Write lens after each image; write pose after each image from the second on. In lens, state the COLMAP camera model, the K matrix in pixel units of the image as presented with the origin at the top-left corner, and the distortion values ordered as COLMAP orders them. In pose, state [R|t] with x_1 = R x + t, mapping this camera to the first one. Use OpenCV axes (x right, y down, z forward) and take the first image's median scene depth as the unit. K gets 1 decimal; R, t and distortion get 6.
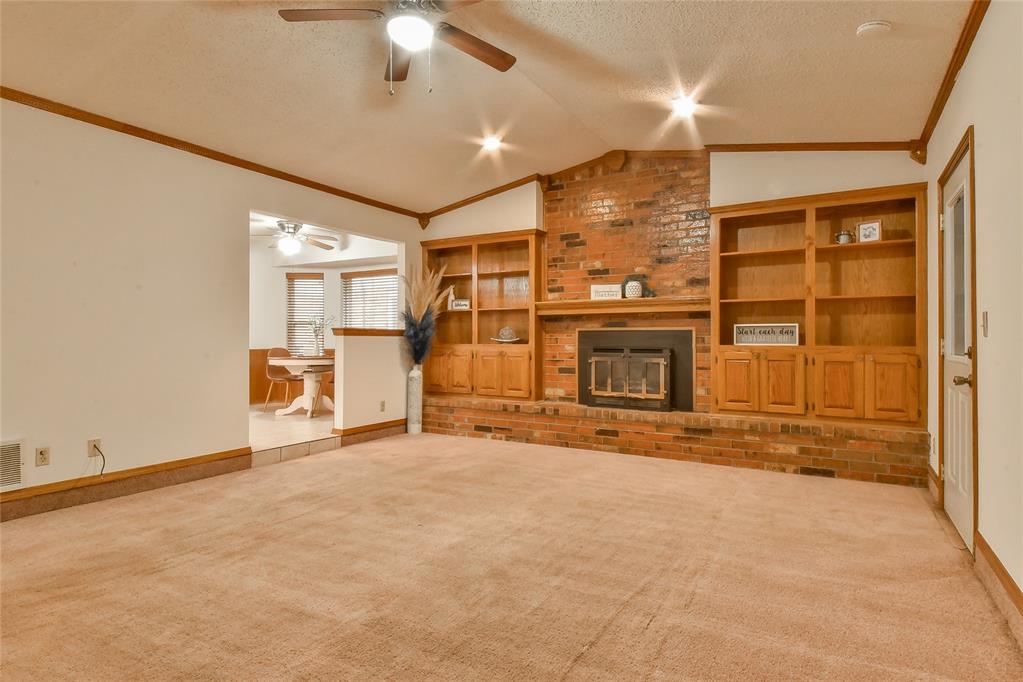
lens RADIAL K [[552.6, 0, 513.8], [0, 552.6, 336.1], [0, 0, 1]] dist [0.055461, -0.046034]
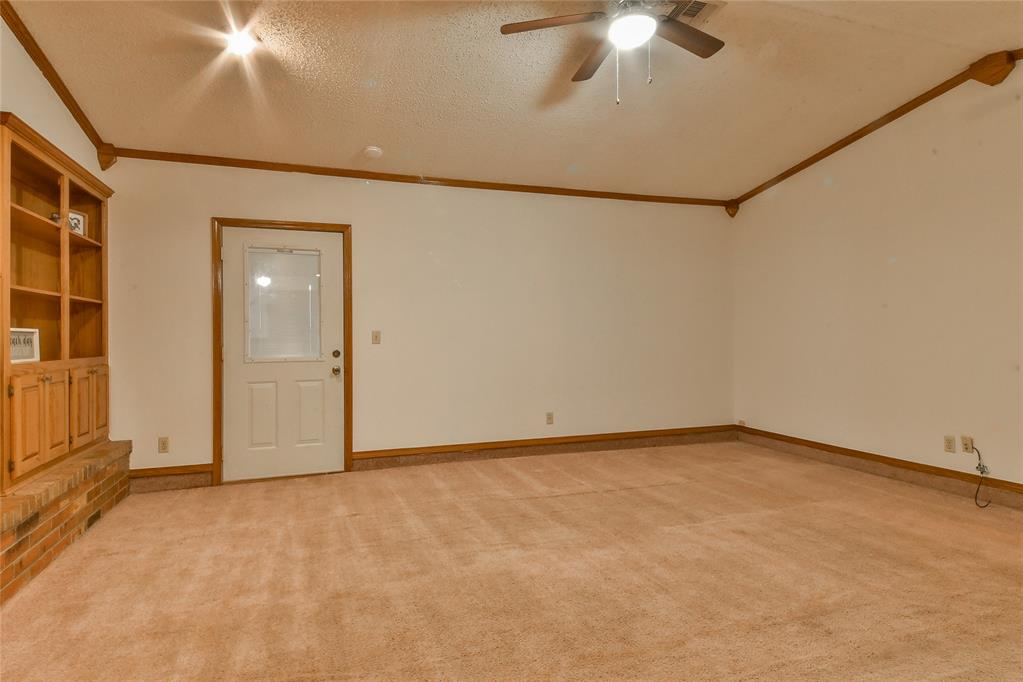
lens RADIAL K [[545.6, 0, 510.7], [0, 545.6, 334.7], [0, 0, 1]] dist [0.058782, -0.041762]
pose [[-0.772463, 0.008075, 0.635008, -0.387904], [0.004001, 0.999961, -0.007849, -0.007426], [-0.635047, -0.003522, -0.772466, 1.161712]]
